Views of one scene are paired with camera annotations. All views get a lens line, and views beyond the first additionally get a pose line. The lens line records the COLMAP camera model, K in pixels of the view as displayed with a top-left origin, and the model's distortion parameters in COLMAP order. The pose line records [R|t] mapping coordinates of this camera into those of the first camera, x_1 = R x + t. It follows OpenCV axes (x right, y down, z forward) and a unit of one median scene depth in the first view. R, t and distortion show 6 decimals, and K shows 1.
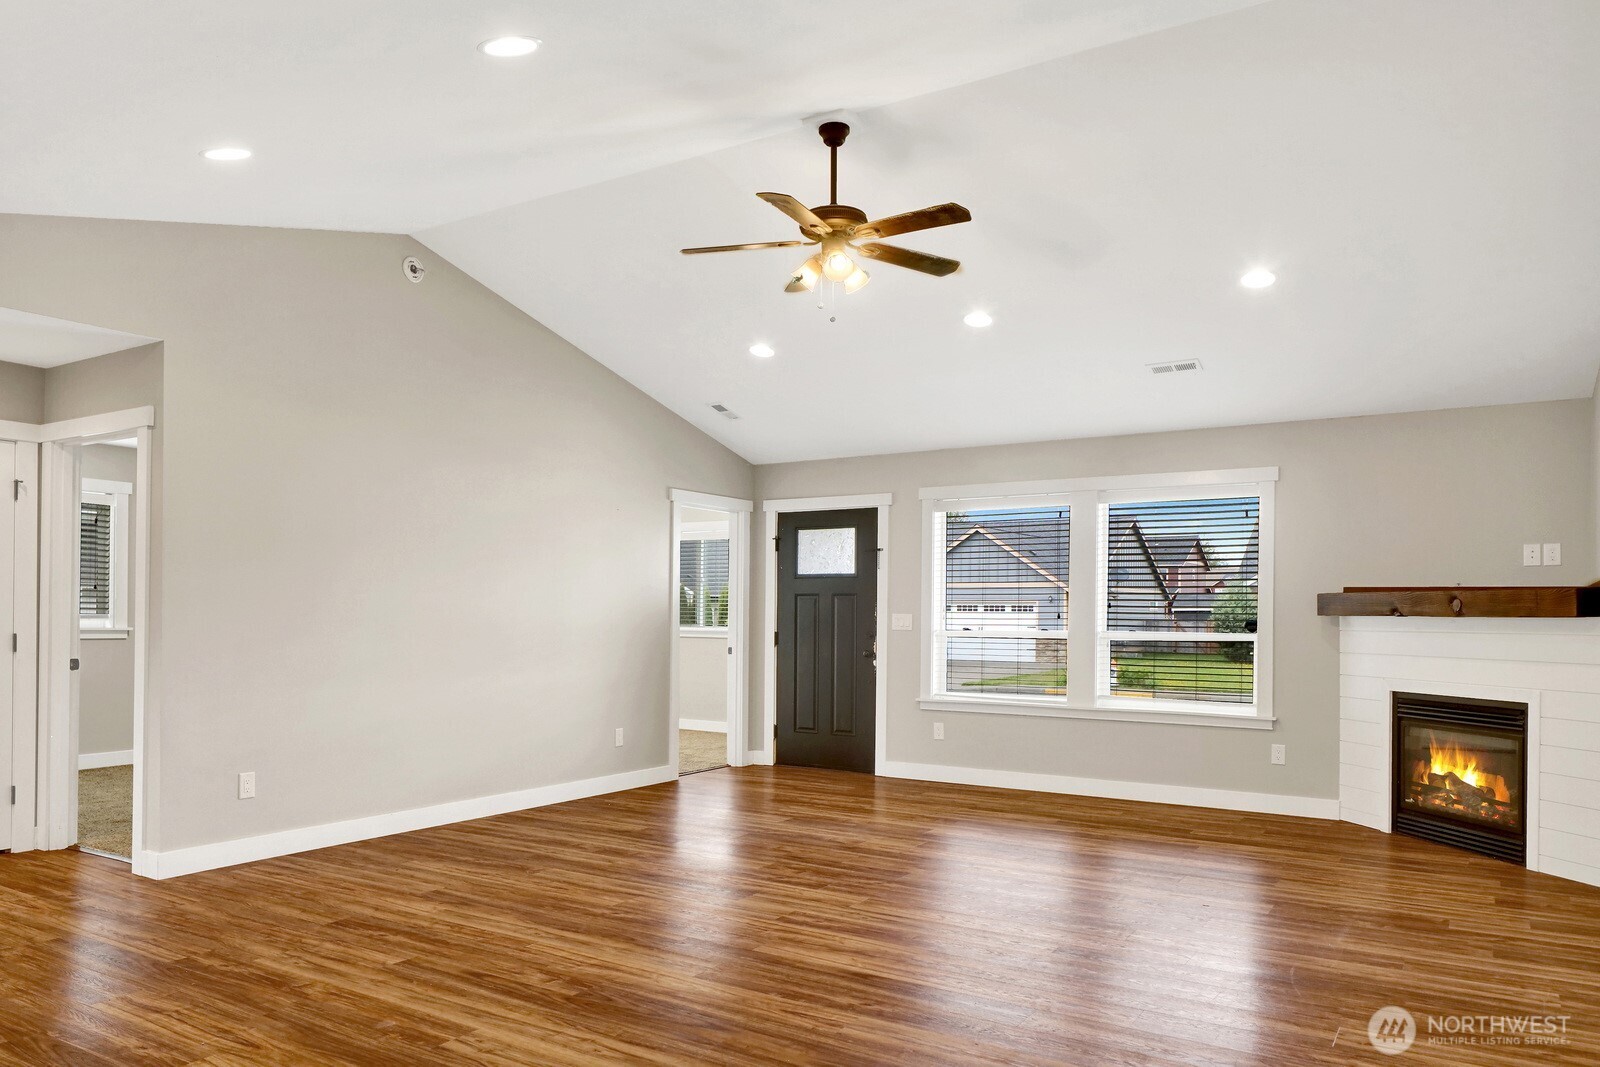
lens RADIAL K [[1092.8, 0, 773.9], [0, 1092.8, 626.4], [0, 0, 1]] dist [0.010463, -0.004953]
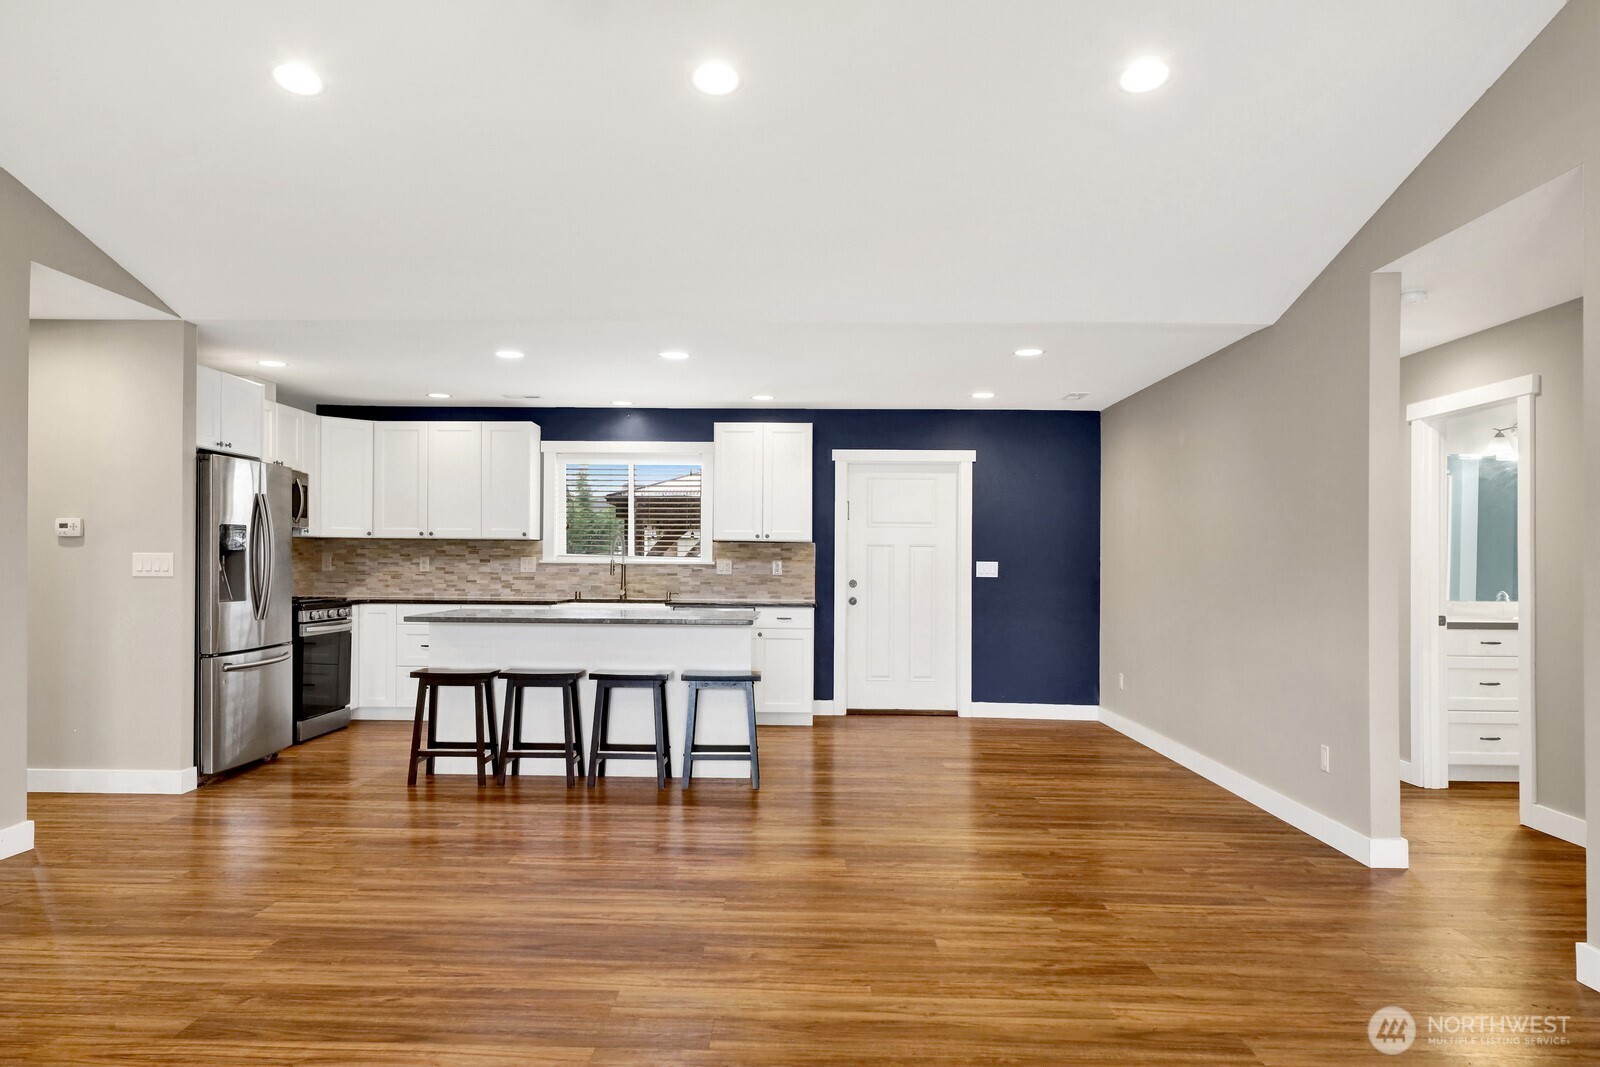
lens RADIAL K [[1092.8, 0, 770.6], [0, 1092.8, 532.3], [0, 0, 1]] dist [0.010463, -0.004953]
pose [[-0.857826, -0.027814, -0.513187, 0.175117], [-0.016939, 0.999522, -0.025857, -0.008714], [0.513661, -0.013488, -0.857887, 1.168748]]
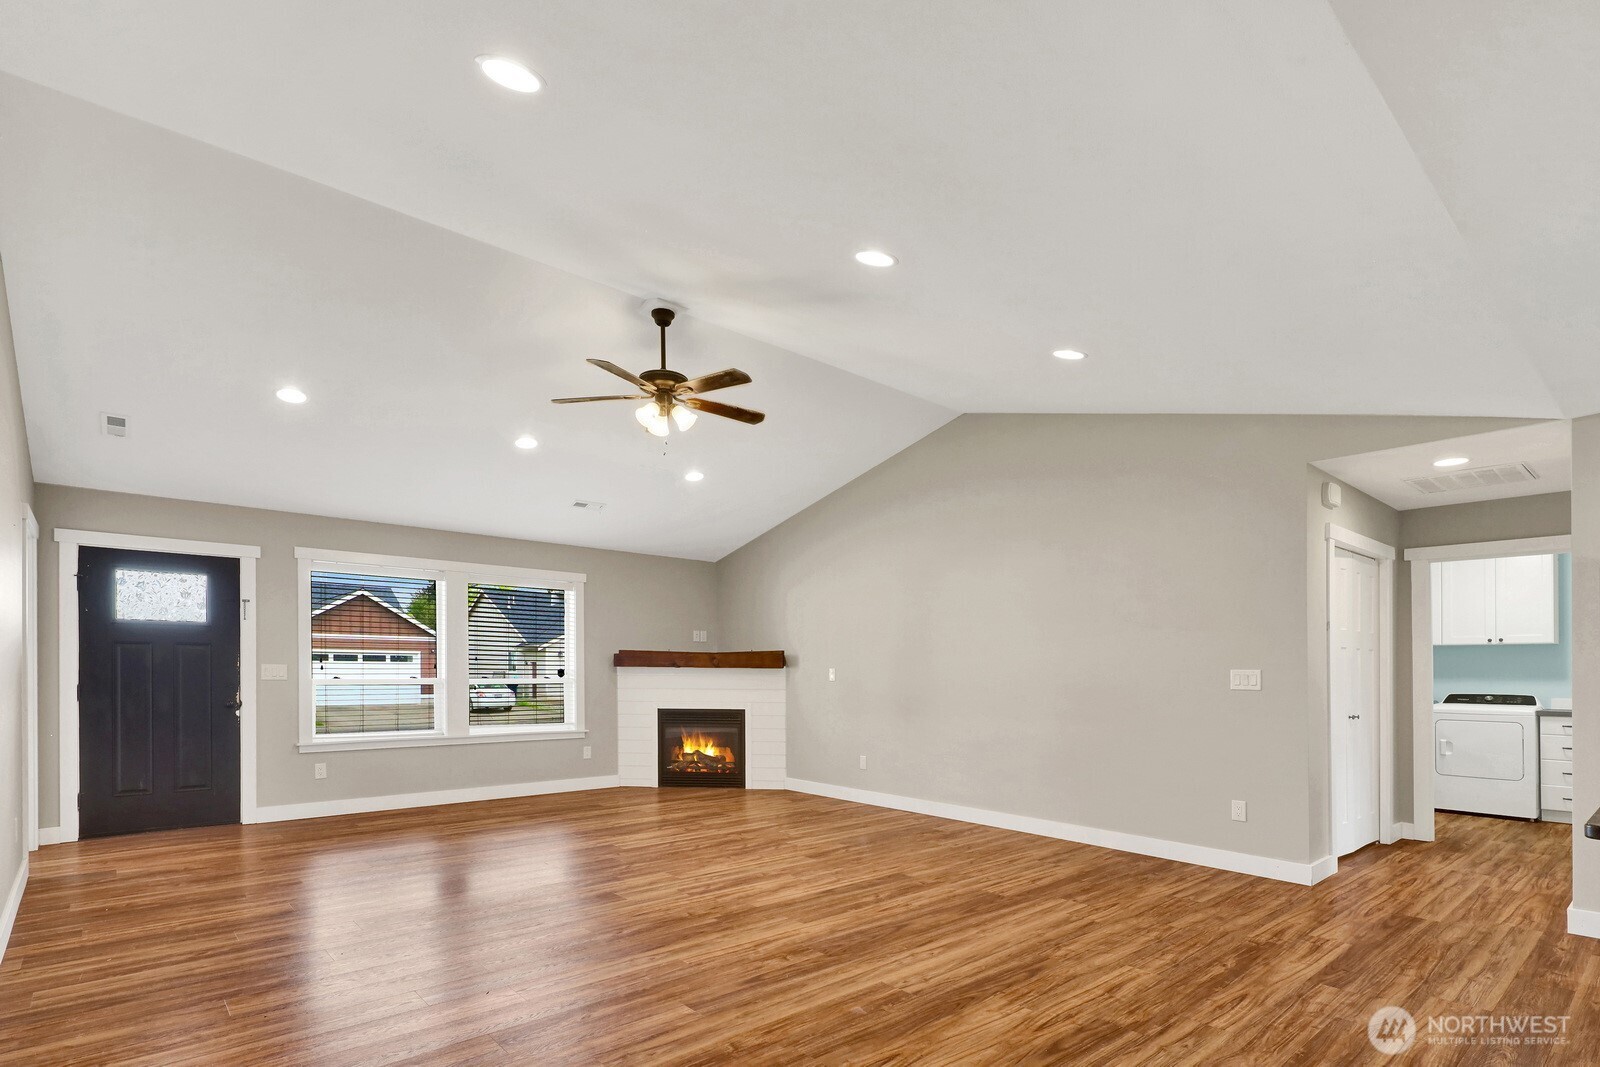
lens RADIAL K [[790.7, 0, 796.4], [0, 790.7, 668.4], [0, 0, 1]] dist [-0.012878, 0.000528]
pose [[0.271136, -0.002001, 0.962539, -0.701299], [0.001990, 0.999997, 0.001518, -0.011120], [-0.962539, 0.001504, 0.271139, 0.474923]]
